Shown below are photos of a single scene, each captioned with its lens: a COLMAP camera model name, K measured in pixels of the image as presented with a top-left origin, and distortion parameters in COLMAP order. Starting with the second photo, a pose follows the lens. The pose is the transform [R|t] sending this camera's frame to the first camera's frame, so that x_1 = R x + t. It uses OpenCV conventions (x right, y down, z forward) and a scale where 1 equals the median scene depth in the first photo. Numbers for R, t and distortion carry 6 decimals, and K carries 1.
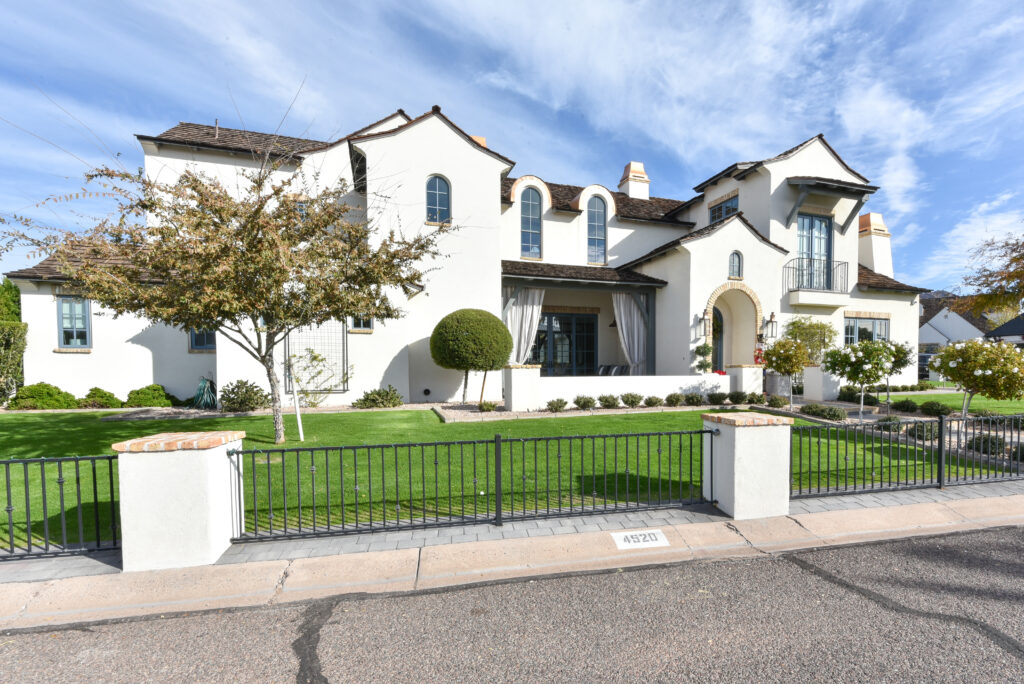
lens RADIAL K [[471.4, 0, 512.0], [0, 471.4, 342.0], [0, 0, 1]] dist [-0.000158, -0.000261]
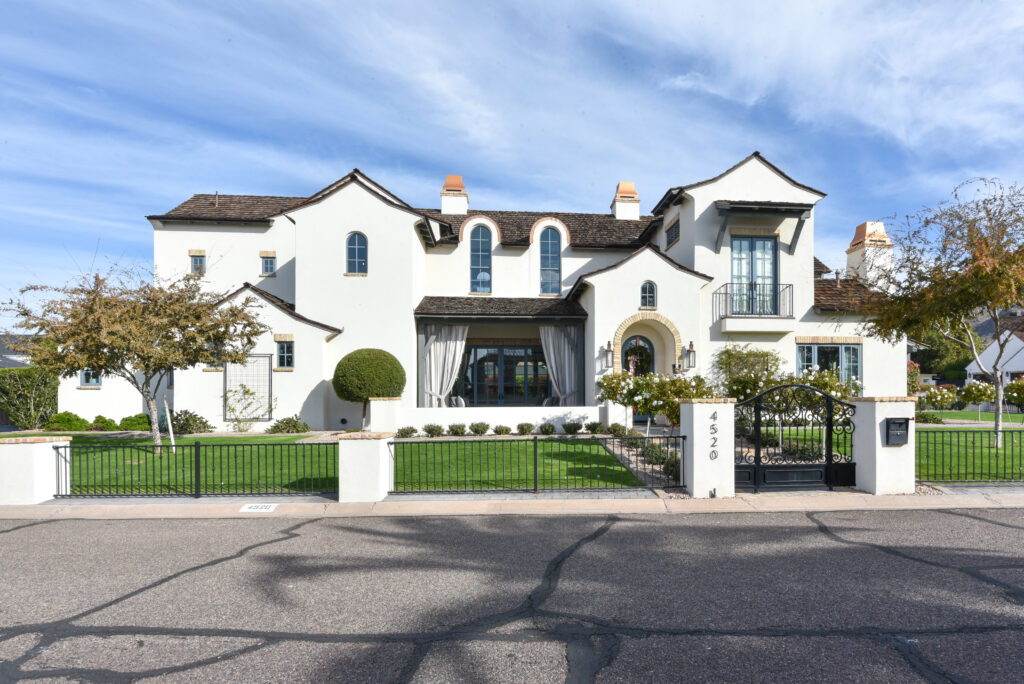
lens RADIAL K [[551.3, 0, 512.0], [0, 551.3, 342.0], [0, 0, 1]] dist [-0.012864, 0.000145]
pose [[0.974646, -0.026258, -0.222209, 0.442545], [0.015521, 0.998632, -0.049928, -0.010993], [0.223216, 0.045214, 0.973720, -0.187323]]
